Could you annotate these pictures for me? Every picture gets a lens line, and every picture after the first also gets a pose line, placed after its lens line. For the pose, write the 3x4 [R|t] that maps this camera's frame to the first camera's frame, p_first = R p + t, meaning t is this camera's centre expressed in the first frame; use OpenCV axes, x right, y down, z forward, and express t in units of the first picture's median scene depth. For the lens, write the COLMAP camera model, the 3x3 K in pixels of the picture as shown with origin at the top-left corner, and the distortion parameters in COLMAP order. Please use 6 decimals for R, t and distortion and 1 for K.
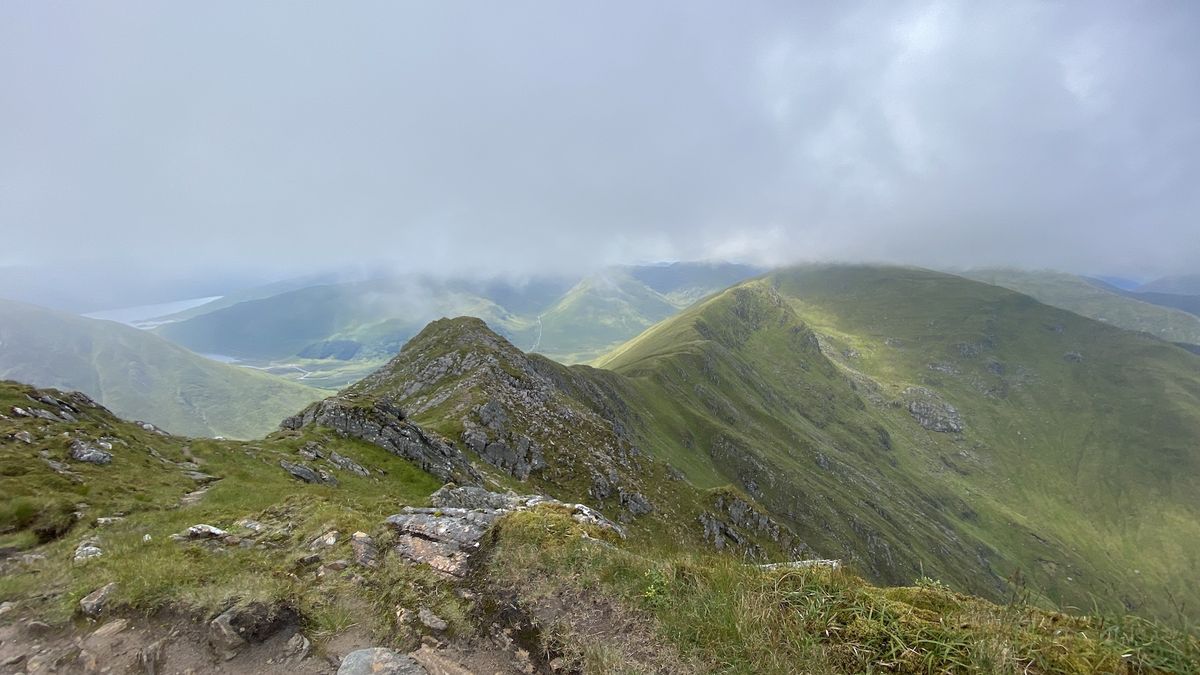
lens RADIAL K [[469.0, 0, 600.0], [0, 469.0, 337.5], [0, 0, 1]] dist [-0.000209, -0.000017]
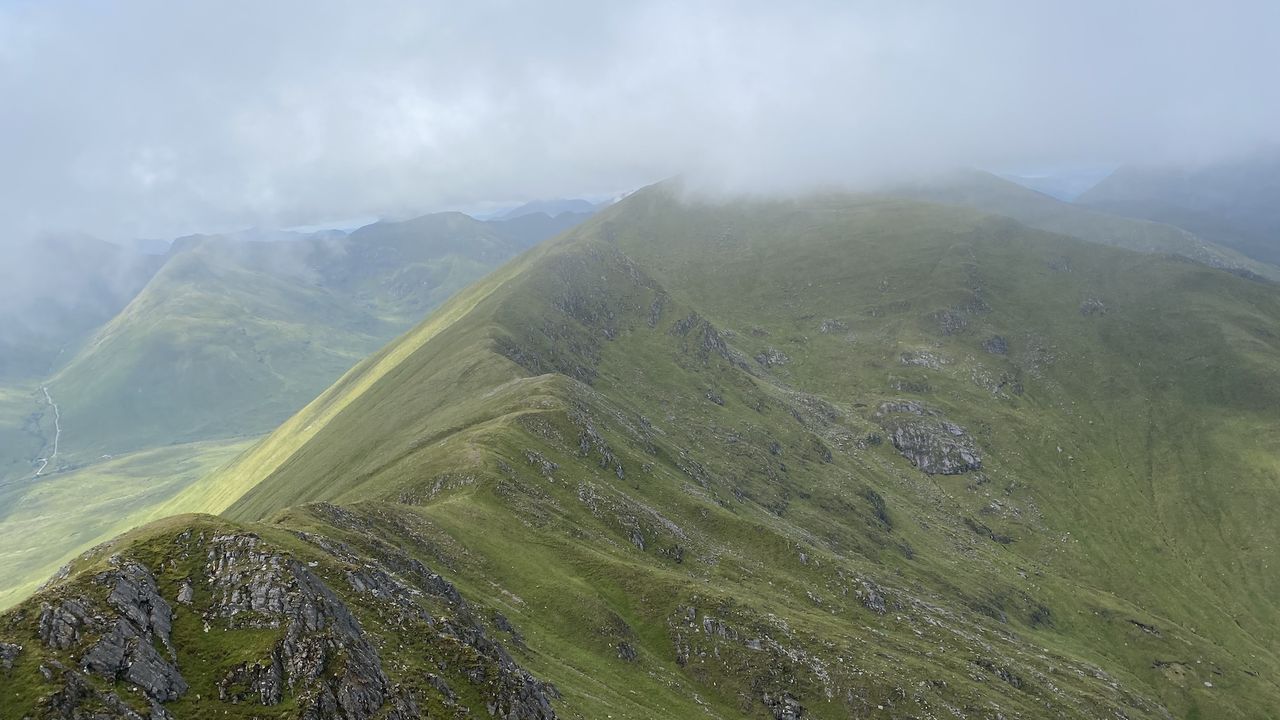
lens RADIAL K [[941.6, 0, 640.0], [0, 941.6, 360.0], [0, 0, 1]] dist [0.049617, -0.004838]
pose [[0.896352, -0.150756, 0.416925, -0.042999], [0.158203, 0.987263, 0.016860, -0.006629], [-0.414156, 0.050846, 0.908785, 0.155332]]
